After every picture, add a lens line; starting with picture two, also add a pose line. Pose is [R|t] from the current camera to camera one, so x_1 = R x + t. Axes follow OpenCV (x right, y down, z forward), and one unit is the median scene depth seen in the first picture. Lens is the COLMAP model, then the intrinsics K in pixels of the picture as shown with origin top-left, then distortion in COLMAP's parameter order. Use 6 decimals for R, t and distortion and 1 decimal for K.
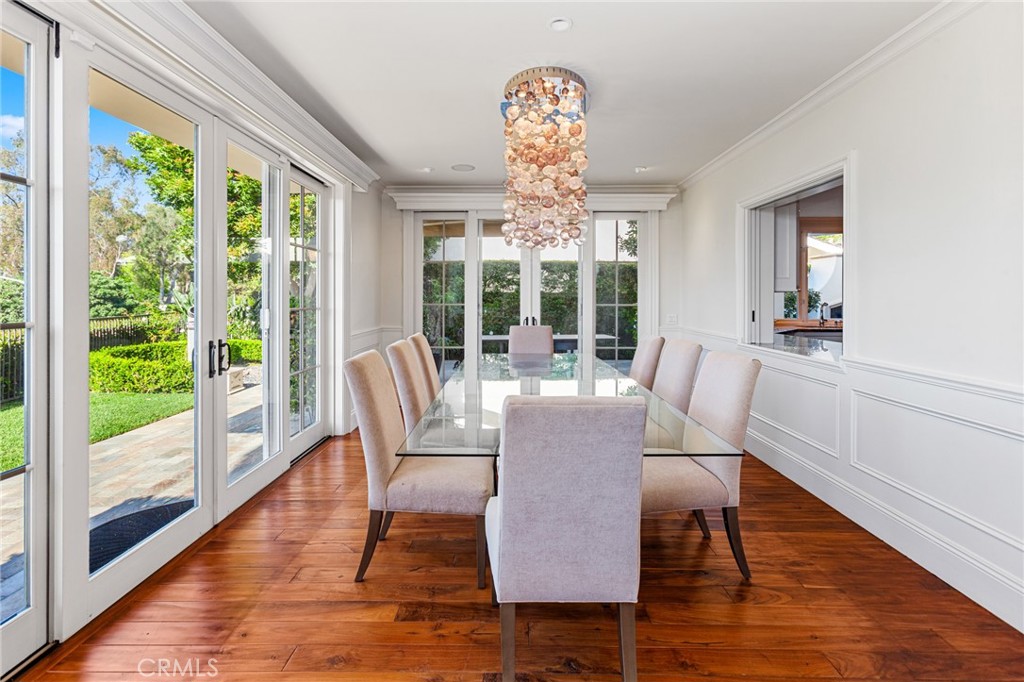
lens RADIAL K [[468.5, 0, 507.2], [0, 468.5, 299.9], [0, 0, 1]] dist [-0.000176, 0.000928]
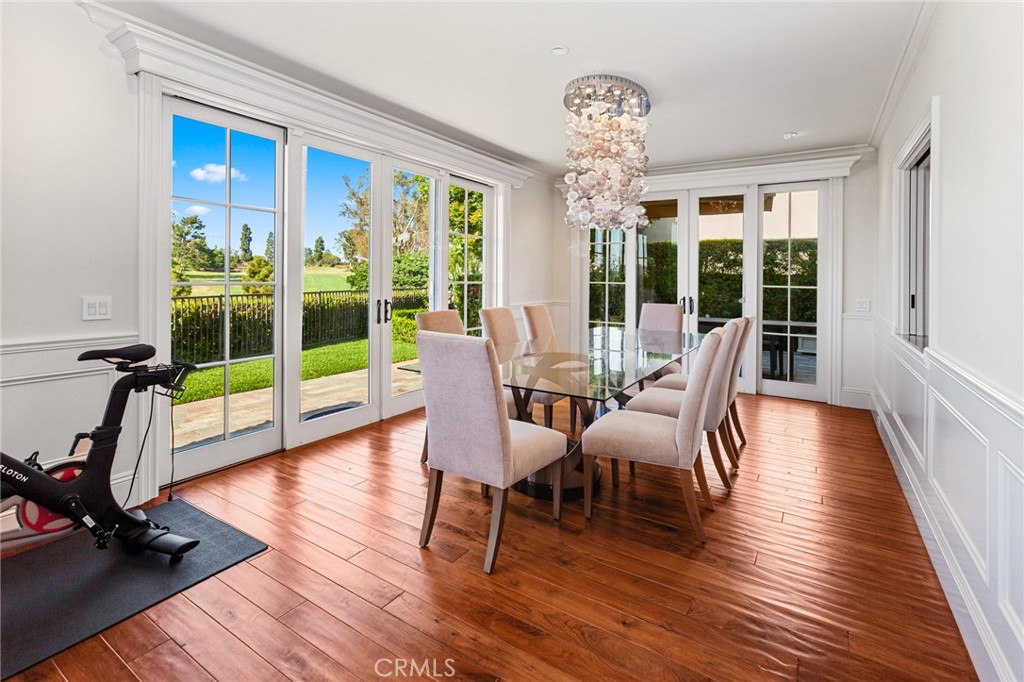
lens RADIAL K [[478.8, 0, 510.6], [0, 478.8, 276.3], [0, 0, 1]] dist [-0.015952, 0.000217]
pose [[0.845127, 0.011049, -0.534451, 0.271424], [-0.017454, 0.999824, -0.006931, 0.006430], [0.534280, 0.015186, 0.845171, -0.047256]]
